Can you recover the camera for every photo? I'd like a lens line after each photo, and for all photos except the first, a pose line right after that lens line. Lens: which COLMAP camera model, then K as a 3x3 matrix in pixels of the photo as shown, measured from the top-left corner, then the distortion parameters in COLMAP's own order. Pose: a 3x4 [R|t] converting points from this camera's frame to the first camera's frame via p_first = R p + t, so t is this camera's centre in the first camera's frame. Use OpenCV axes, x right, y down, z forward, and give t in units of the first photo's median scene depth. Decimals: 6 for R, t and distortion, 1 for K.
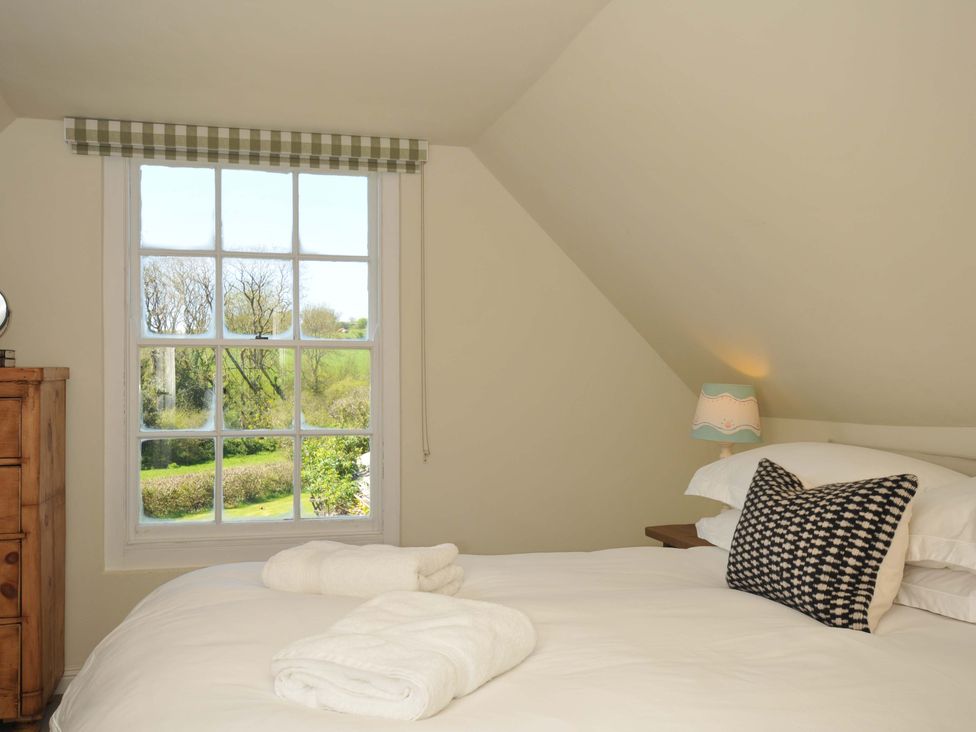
lens RADIAL K [[1040.7, 0, 488.0], [0, 1040.7, 366.0], [0, 0, 1]] dist [0.026956, 0.053718]
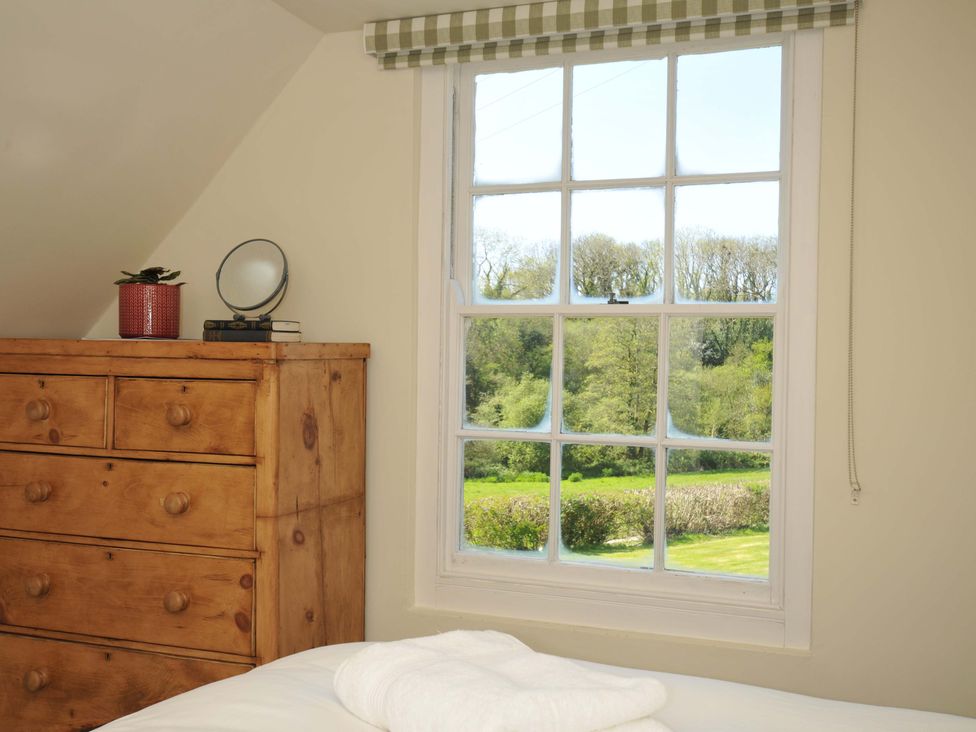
lens RADIAL K [[1125.8, 0, 488.0], [0, 1125.8, 366.0], [0, 0, 1]] dist [0.063913, 0.008647]
pose [[0.795549, 0.015107, -0.605701, 0.182260], [-0.006133, 0.999839, 0.016881, 0.003569], [0.605858, -0.009715, 0.795514, 0.376705]]
